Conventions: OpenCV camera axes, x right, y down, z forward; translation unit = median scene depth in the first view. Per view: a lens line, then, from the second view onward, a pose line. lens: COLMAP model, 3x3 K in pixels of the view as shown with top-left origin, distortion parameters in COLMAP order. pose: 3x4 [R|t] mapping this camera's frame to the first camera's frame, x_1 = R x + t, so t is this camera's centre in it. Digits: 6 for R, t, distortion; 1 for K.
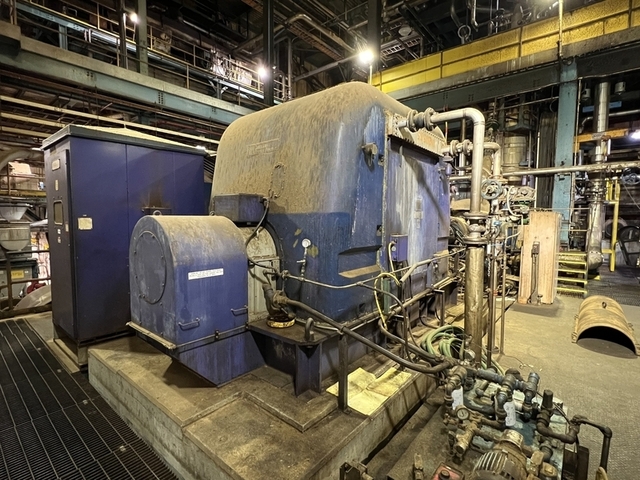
lens RADIAL K [[322.3, 0, 318.4], [0, 322.3, 238.5], [0, 0, 1]] dist [0.003526, -0.001752]
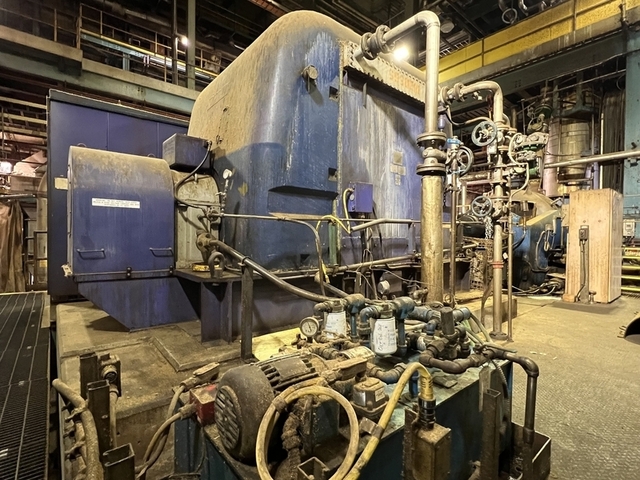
lens RADIAL K [[322.3, 0, 319.9], [0, 322.3, 240.7], [0, 0, 1]] dist [0.003526, -0.001752]
pose [[0.983723, 0.003498, -0.179657, 0.161048], [-0.014341, 0.998150, -0.059091, 0.106057], [0.179118, 0.060706, 0.981953, 0.076983]]
